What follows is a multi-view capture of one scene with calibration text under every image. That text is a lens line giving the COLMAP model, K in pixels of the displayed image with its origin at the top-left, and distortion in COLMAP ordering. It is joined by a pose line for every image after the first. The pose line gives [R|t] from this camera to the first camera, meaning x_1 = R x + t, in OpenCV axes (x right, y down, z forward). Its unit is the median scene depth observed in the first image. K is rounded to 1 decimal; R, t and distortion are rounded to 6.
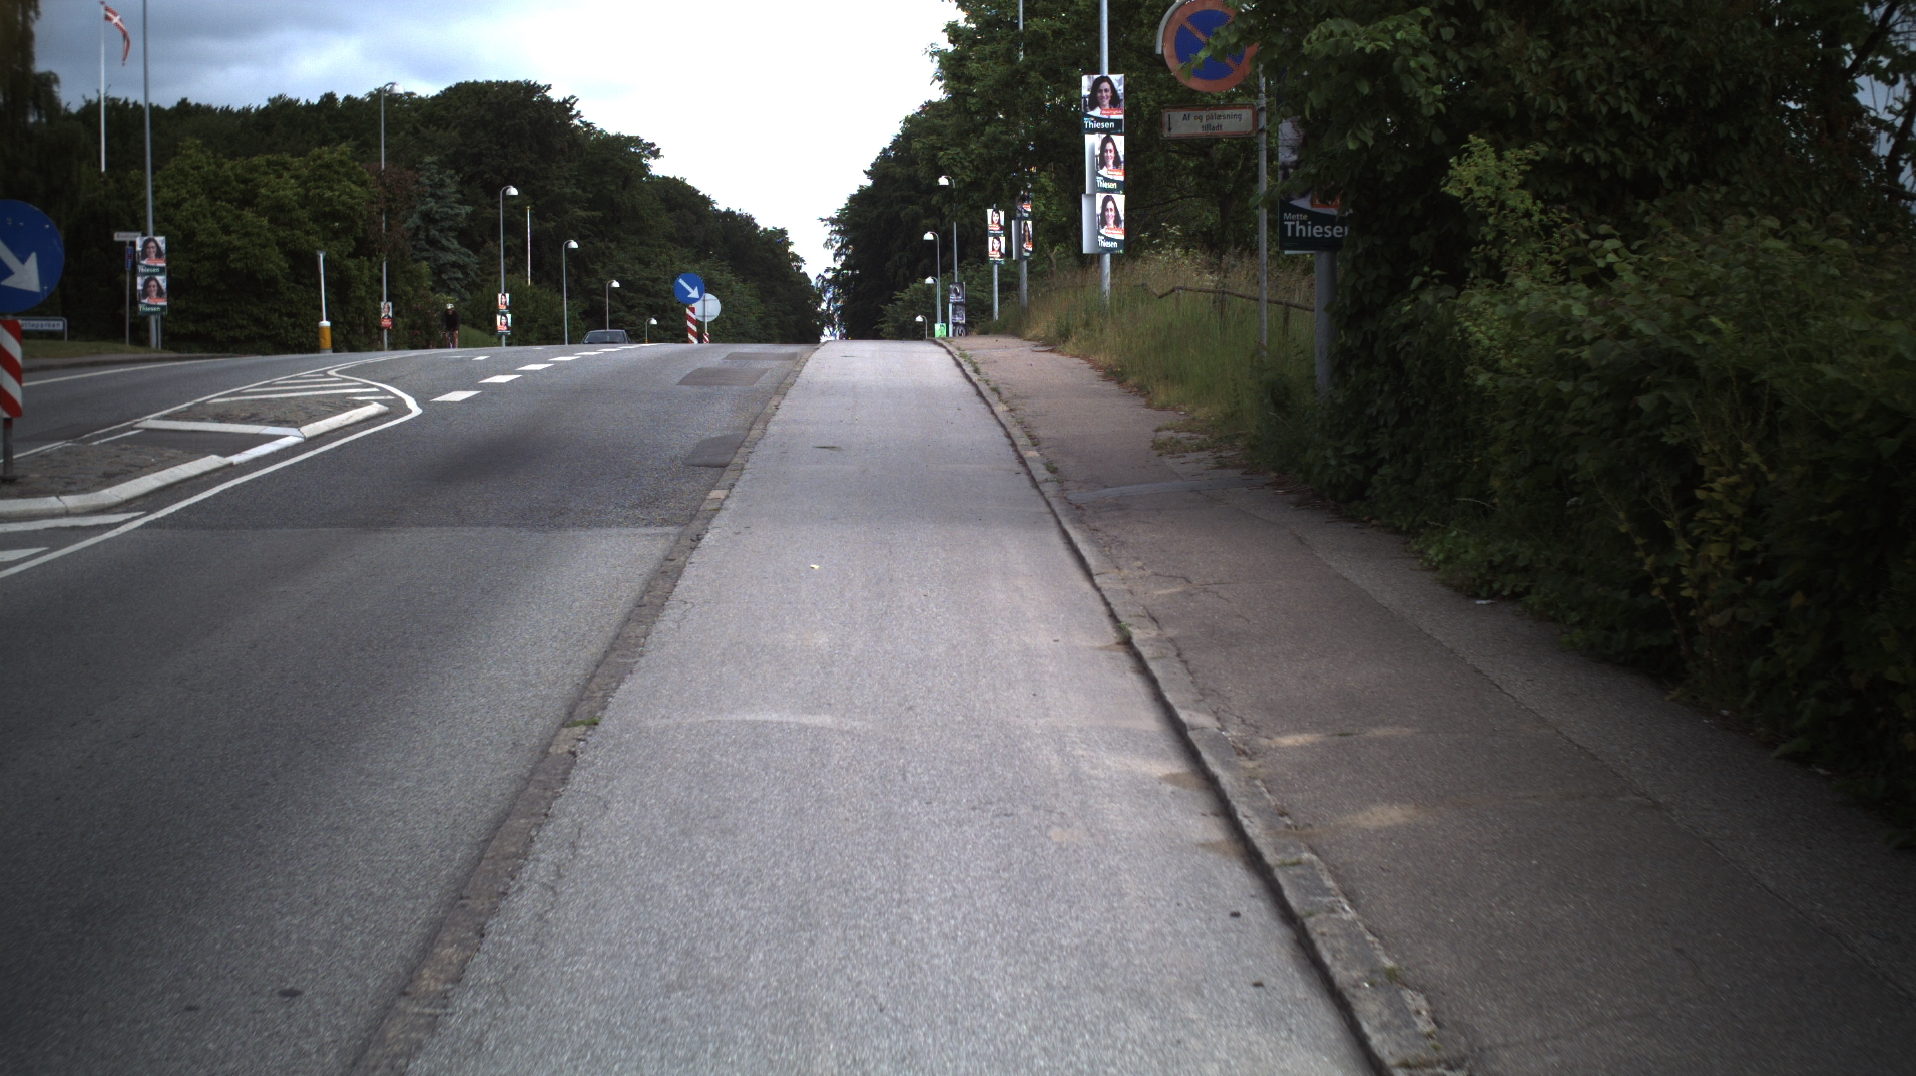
lens RADIAL K [[3425.3, 0, 958.0], [0, 3425.3, 538.0], [0, 0, 1]] dist [-0.295442, 0.293257]
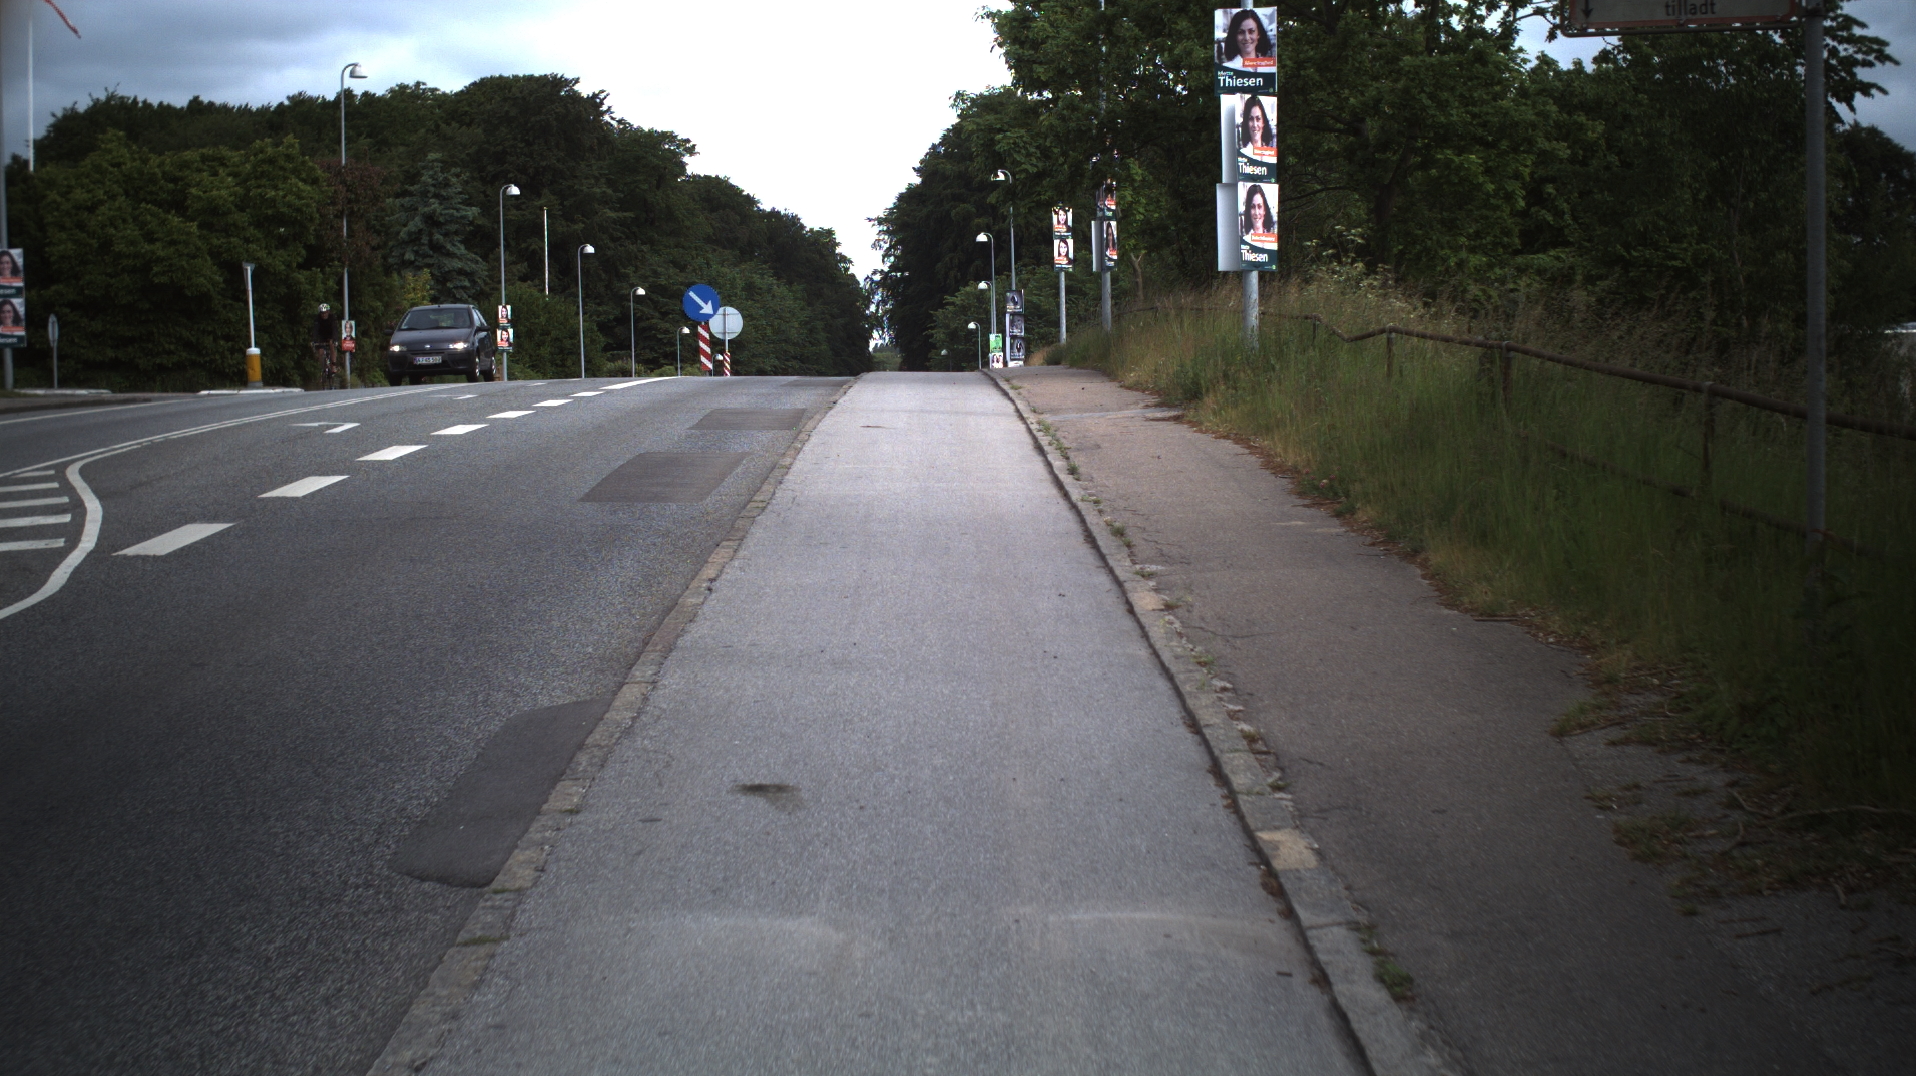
lens RADIAL K [[3425.3, 0, 958.0], [0, 3425.3, 538.0], [0, 0, 1]] dist [-0.295442, 0.293257]
pose [[0.999869, -0.005014, -0.015398, -0.002437], [0.005020, 0.999987, 0.000336, -0.015493], [0.015396, -0.000413, 0.999881, 0.161938]]
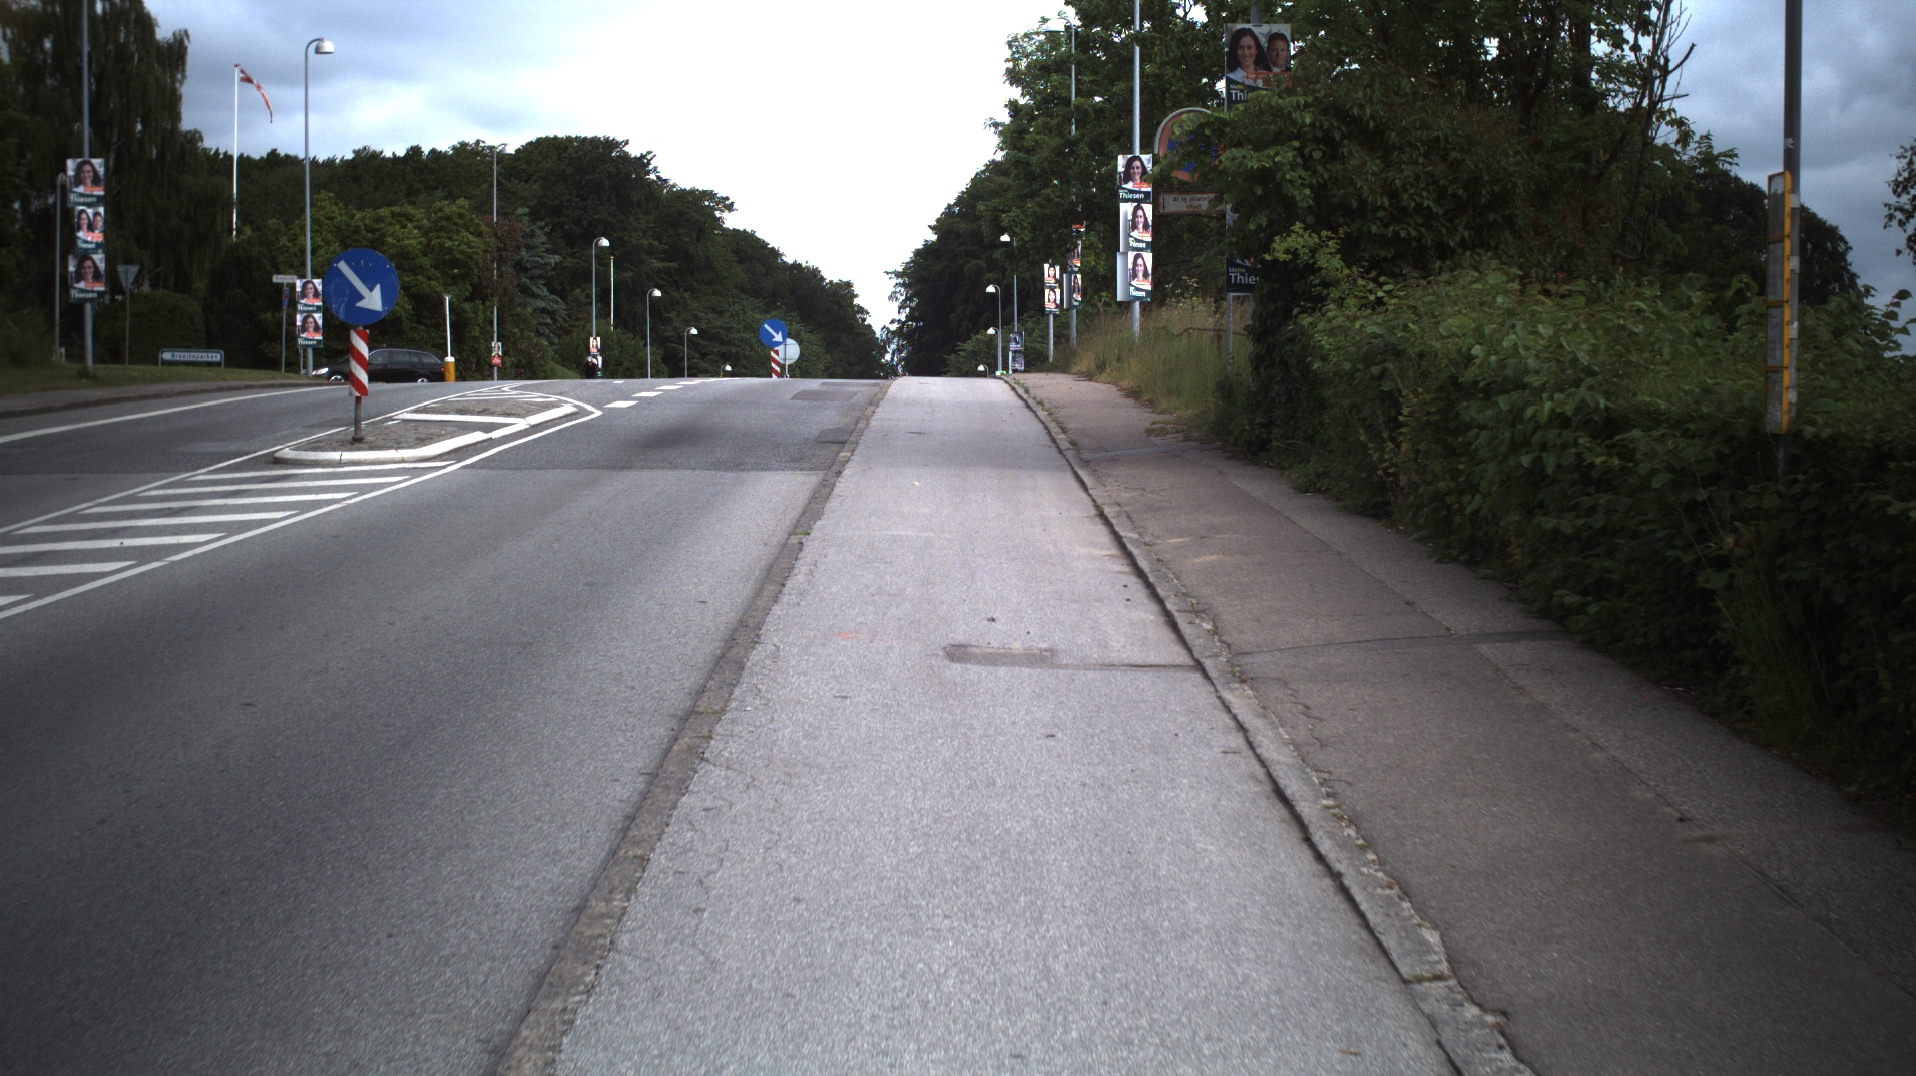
lens RADIAL K [[3425.3, 0, 958.0], [0, 3425.3, 538.0], [0, 0, 1]] dist [-0.295442, 0.293257]
pose [[0.999785, 0.011218, -0.017464, 0.001087], [-0.011494, 0.999809, -0.015801, 0.010451], [0.017283, 0.015998, 0.999723, -0.107870]]
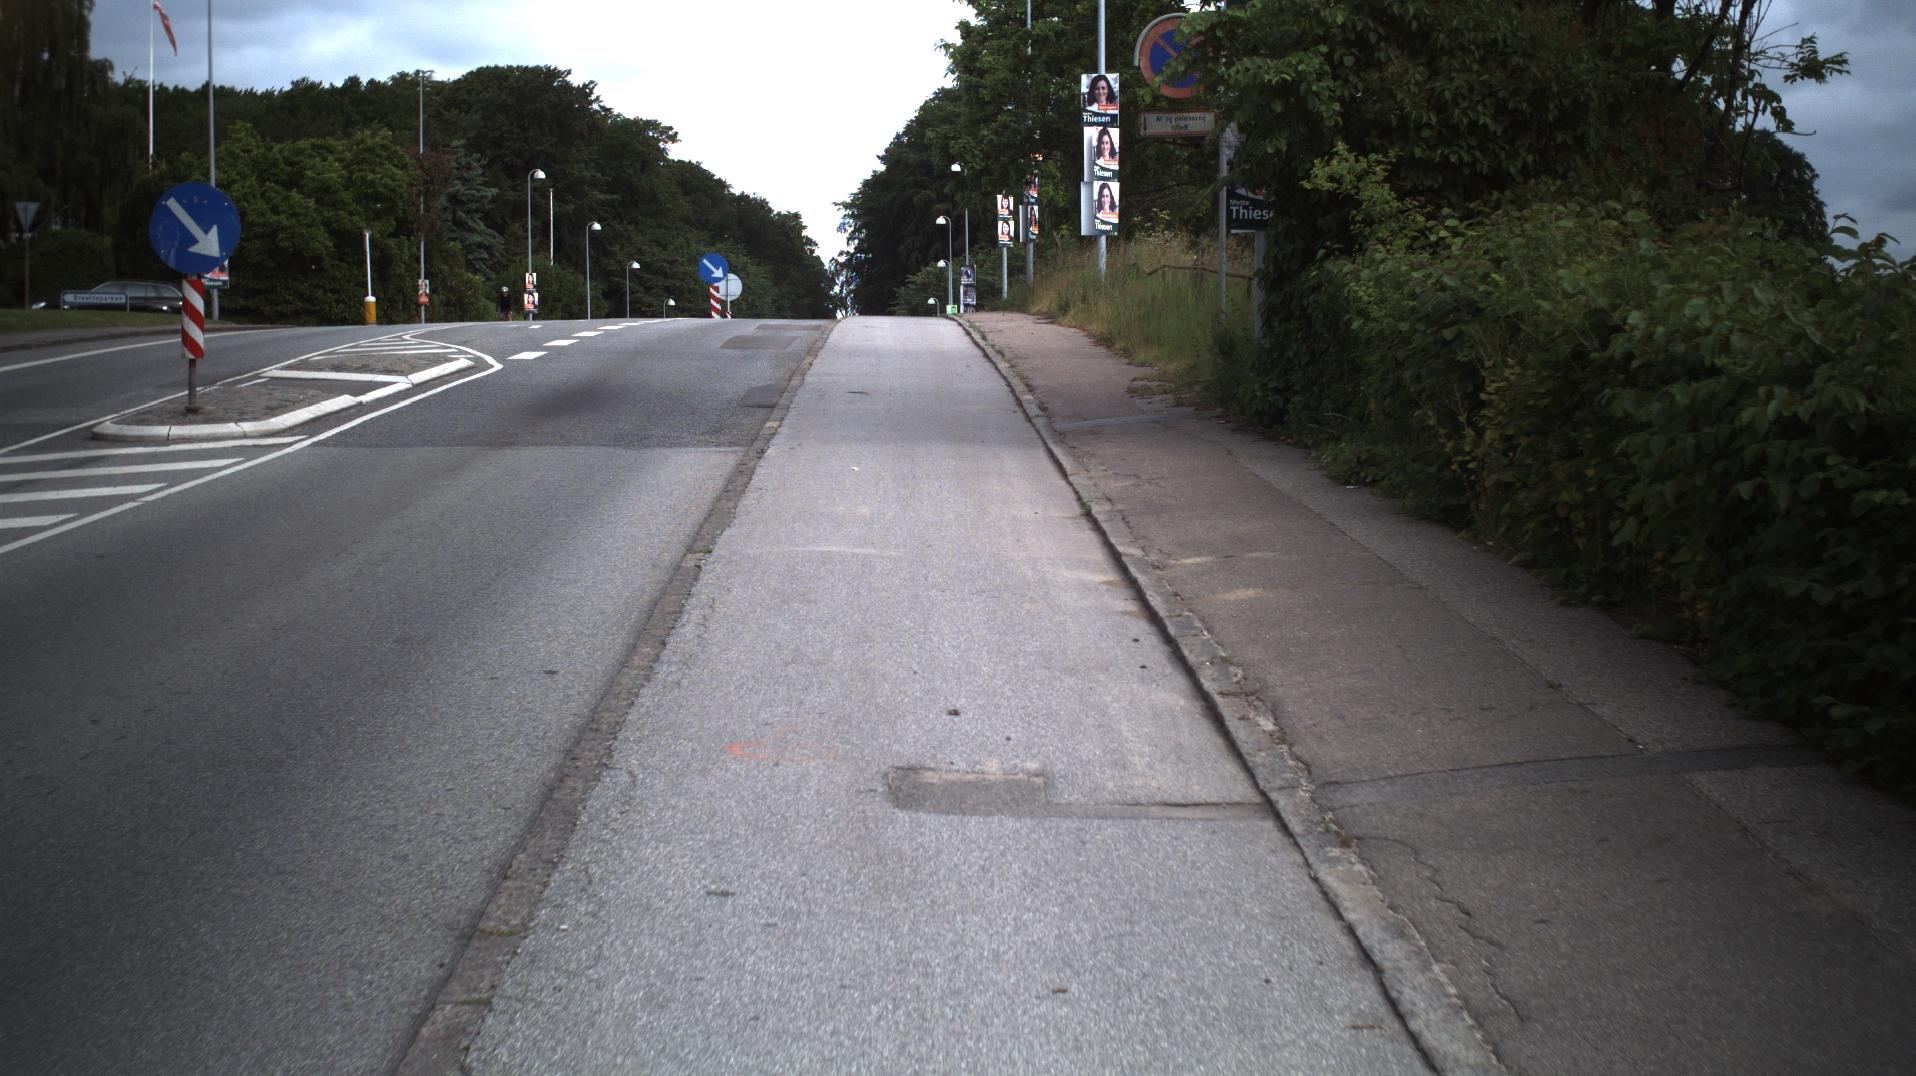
lens RADIAL K [[3425.3, 0, 958.0], [0, 3425.3, 538.0], [0, 0, 1]] dist [-0.295442, 0.293257]
pose [[0.999976, 0.006271, -0.002936, 0.000245], [-0.006259, 0.999971, 0.004355, 0.005099], [0.002964, -0.004337, 0.999986, -0.053639]]
